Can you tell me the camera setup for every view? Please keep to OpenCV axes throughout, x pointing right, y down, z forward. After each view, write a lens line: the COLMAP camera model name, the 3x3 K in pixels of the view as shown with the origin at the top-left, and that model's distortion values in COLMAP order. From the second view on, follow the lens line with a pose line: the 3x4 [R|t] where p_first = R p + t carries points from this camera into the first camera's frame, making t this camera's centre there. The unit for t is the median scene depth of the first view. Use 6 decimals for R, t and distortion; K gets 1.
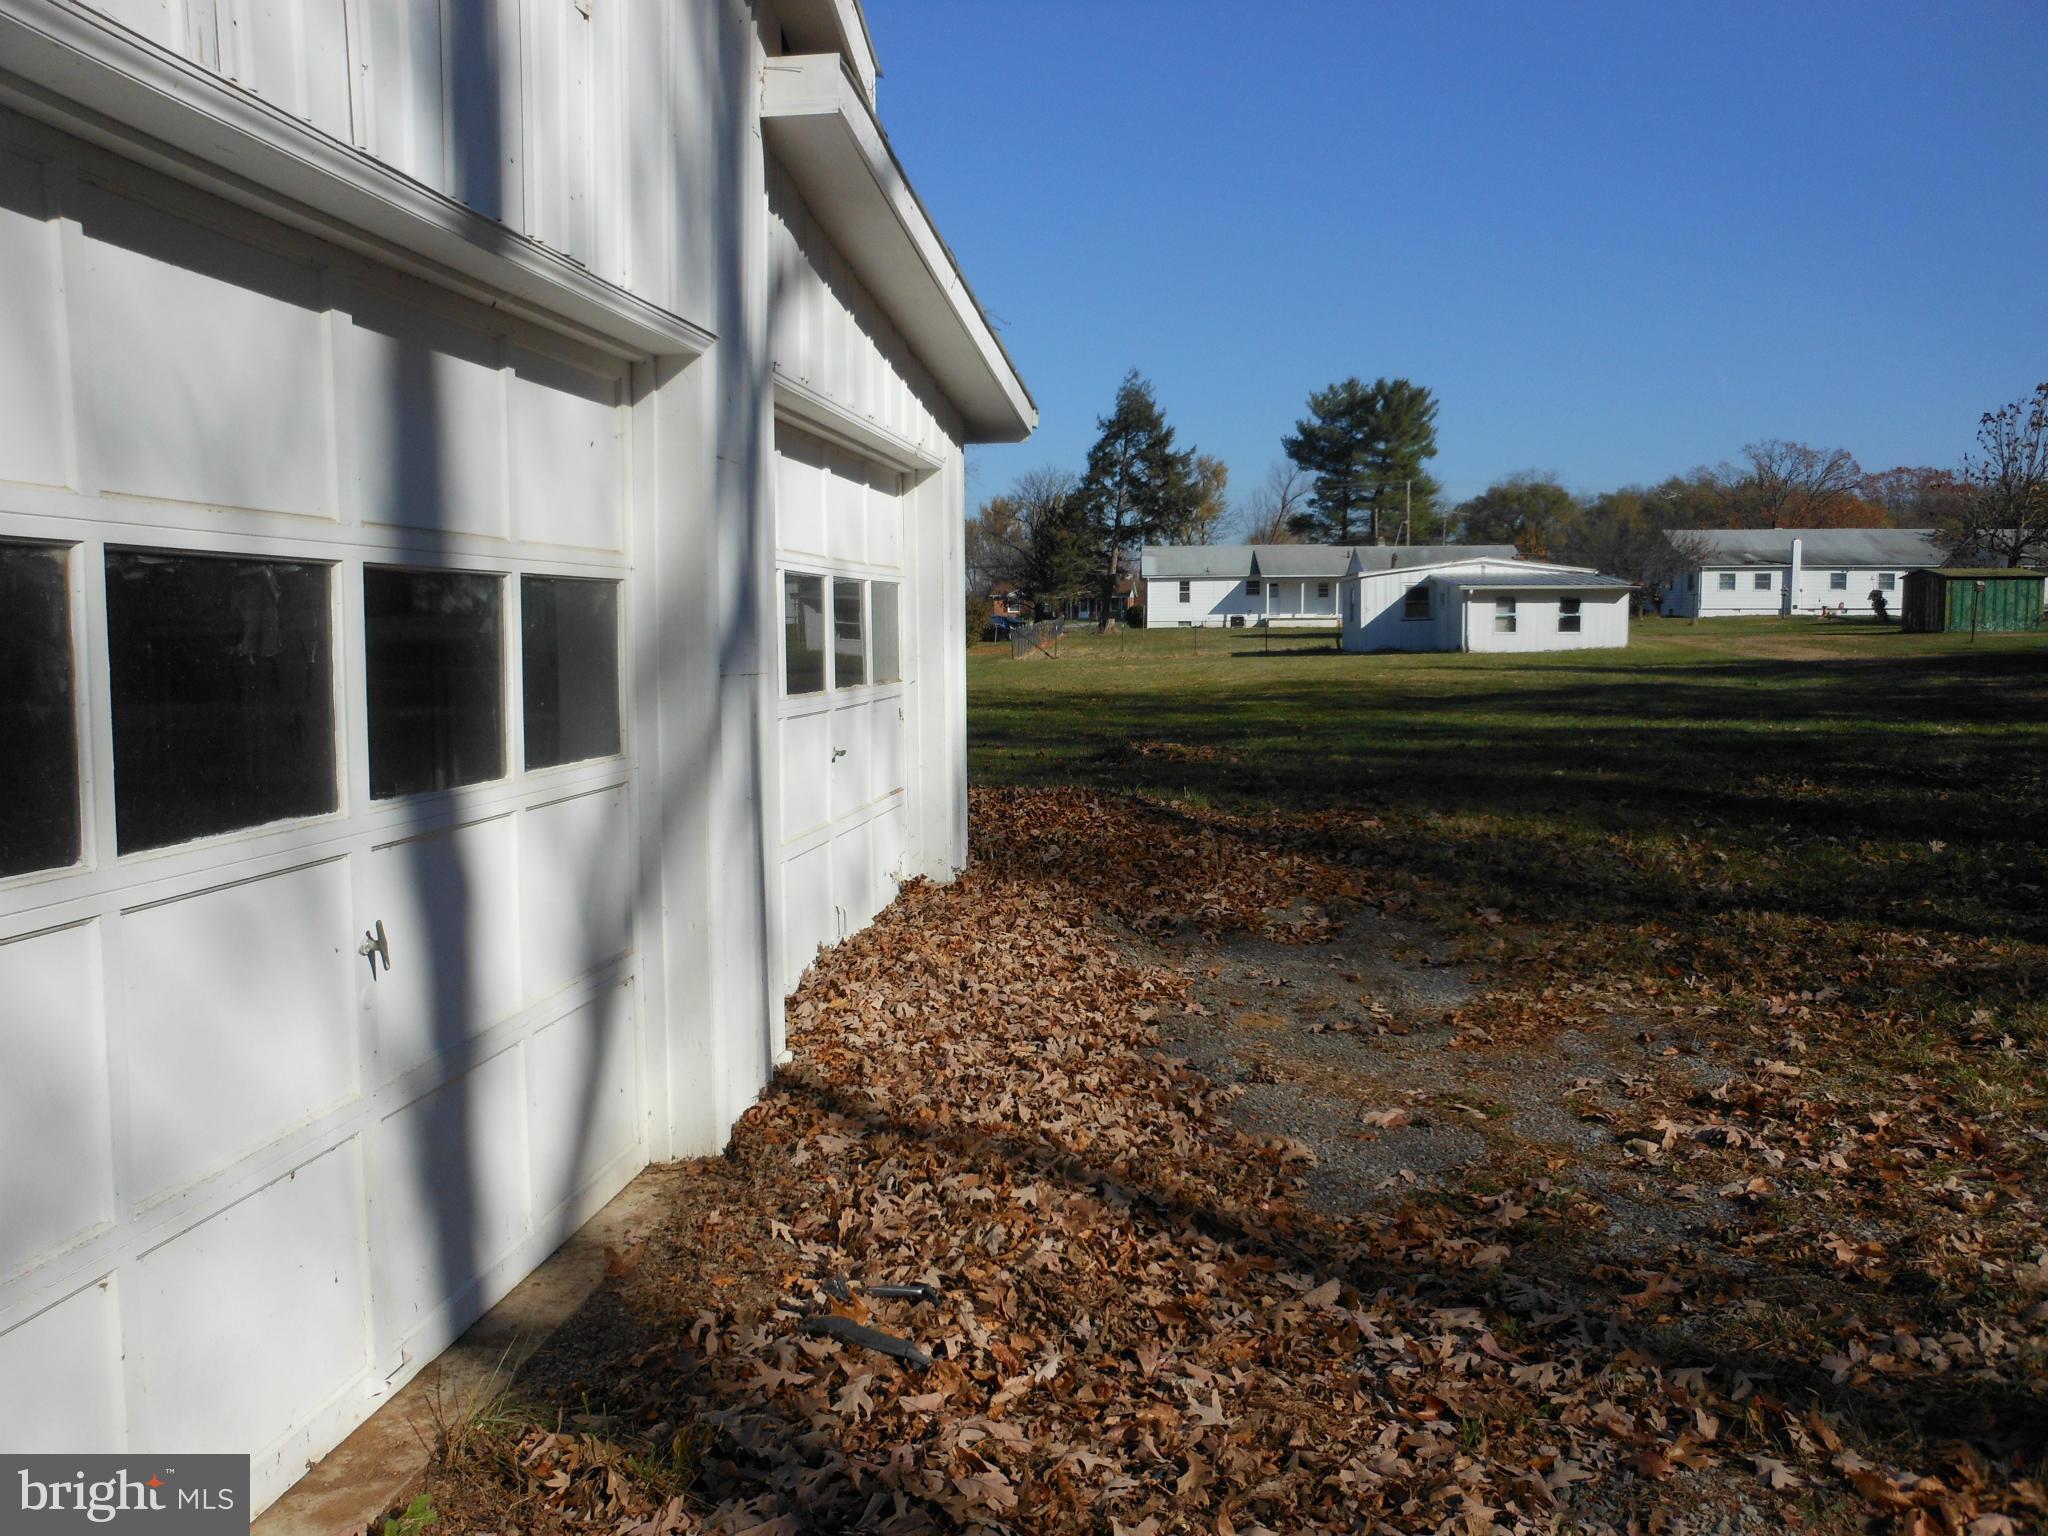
lens RADIAL K [[1643.6, 0, 1024.0], [0, 1643.6, 768.0], [0, 0, 1]] dist [0.005892, 0.007085]
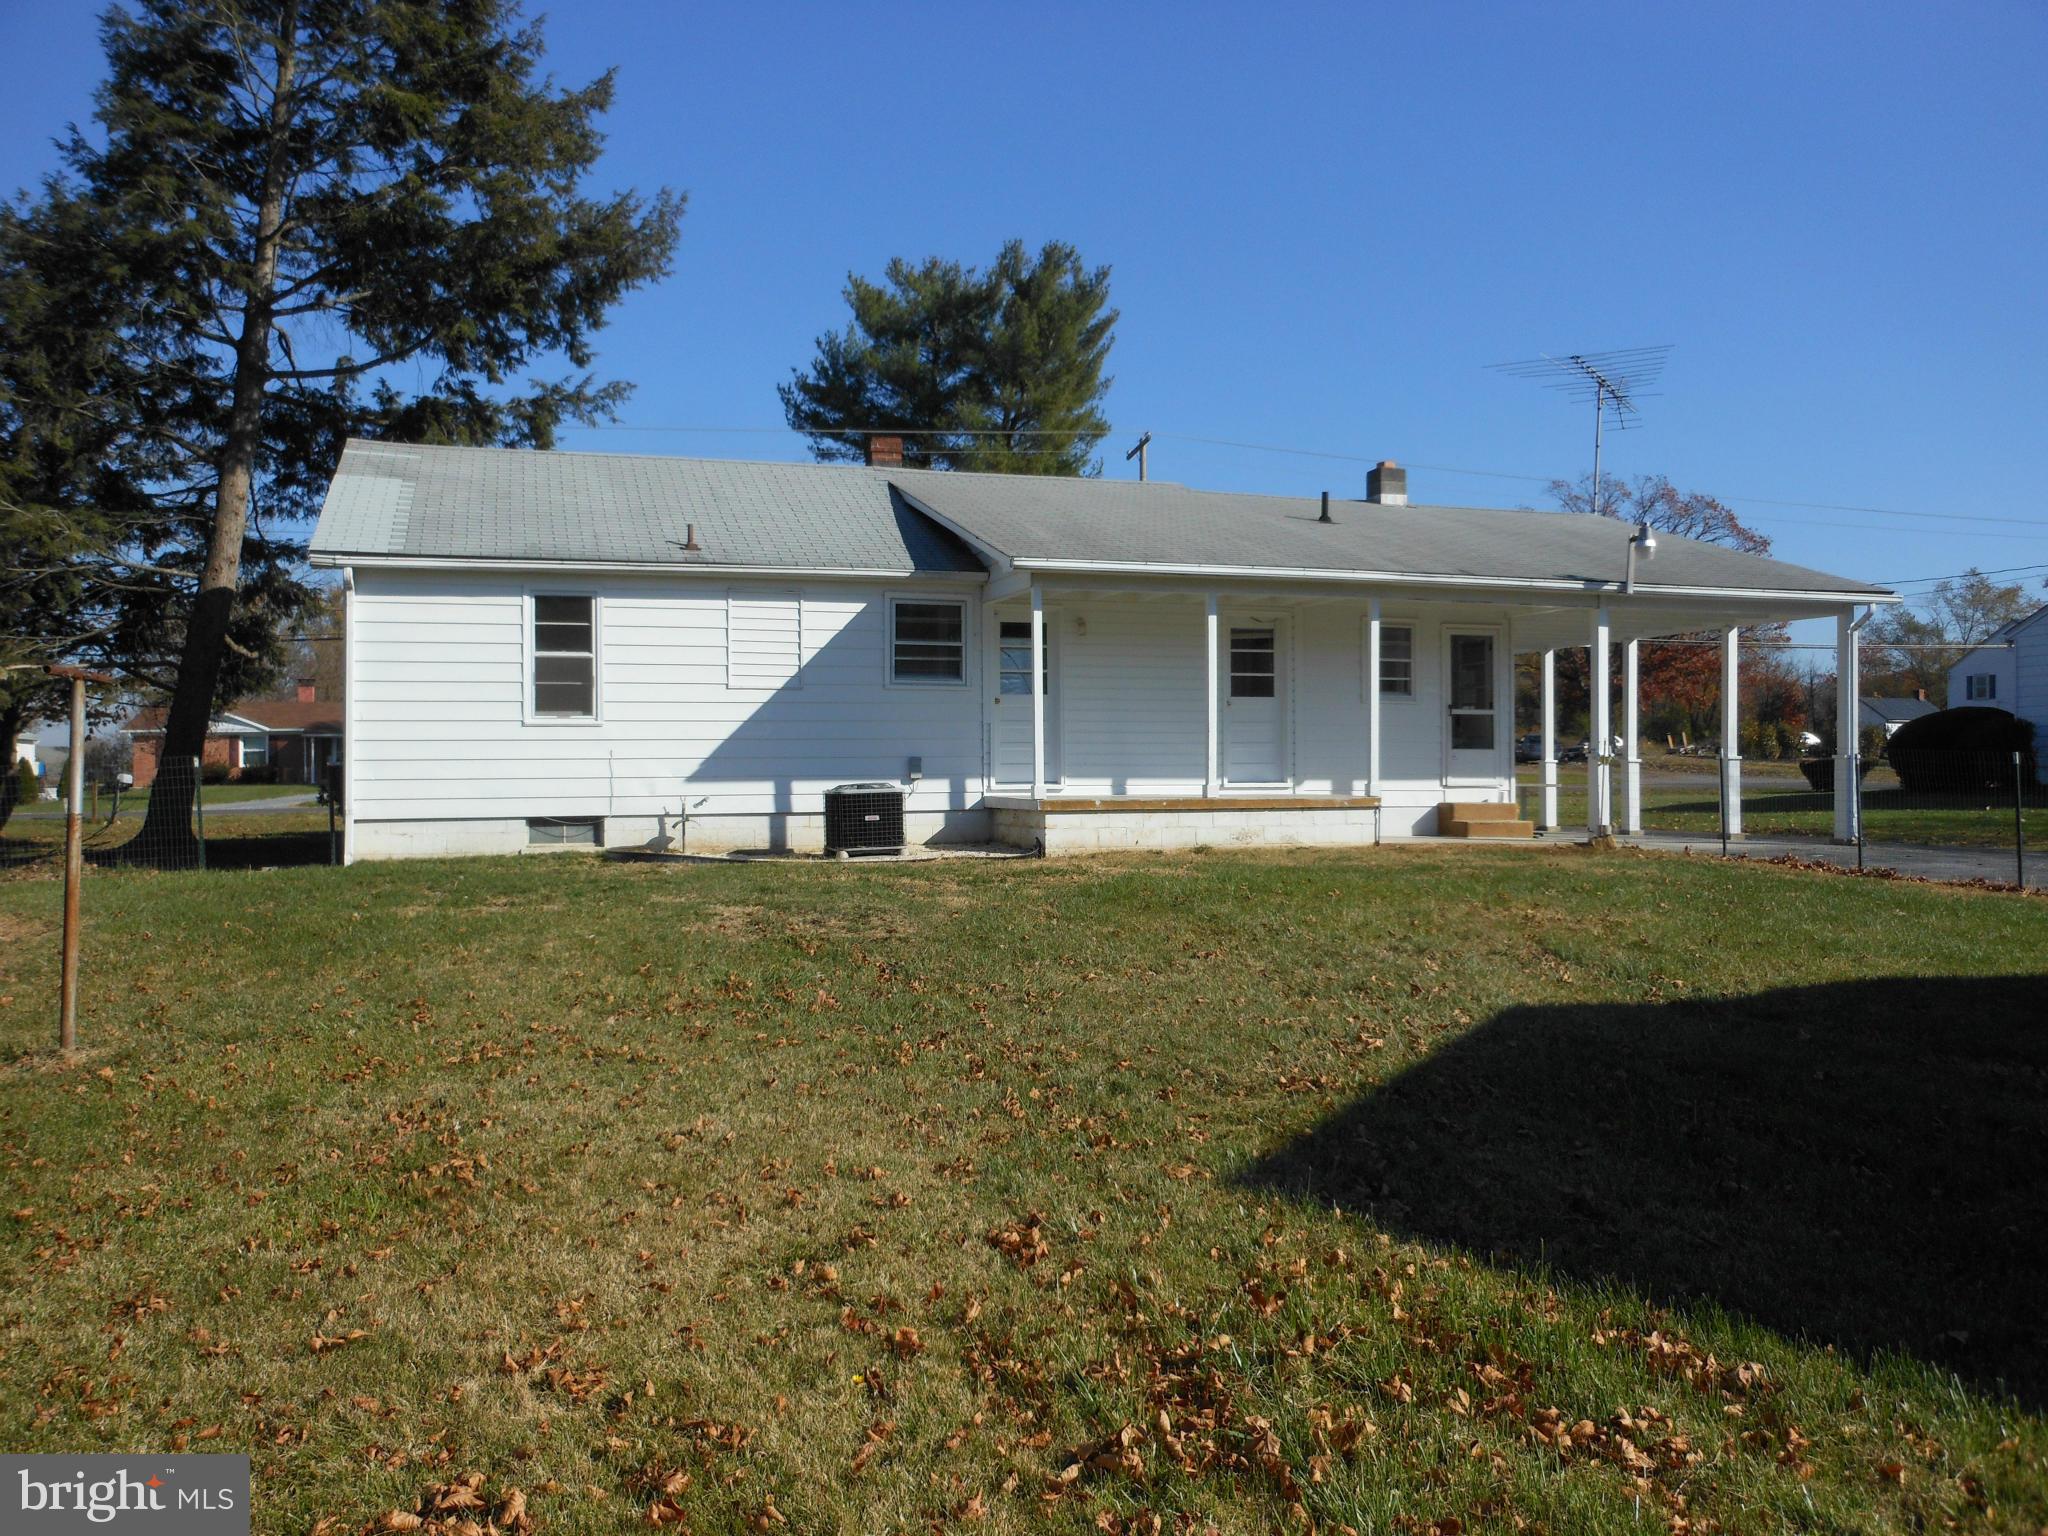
lens RADIAL K [[1616.7, 0, 1024.0], [0, 1616.7, 768.0], [0, 0, 1]] dist [-0.138370, 0.002455]
pose [[0.928850, -0.005578, 0.370413, 0.079376], [0.040911, 0.995315, -0.087601, -0.077386], [-0.368189, 0.096522, 0.924727, 0.816177]]
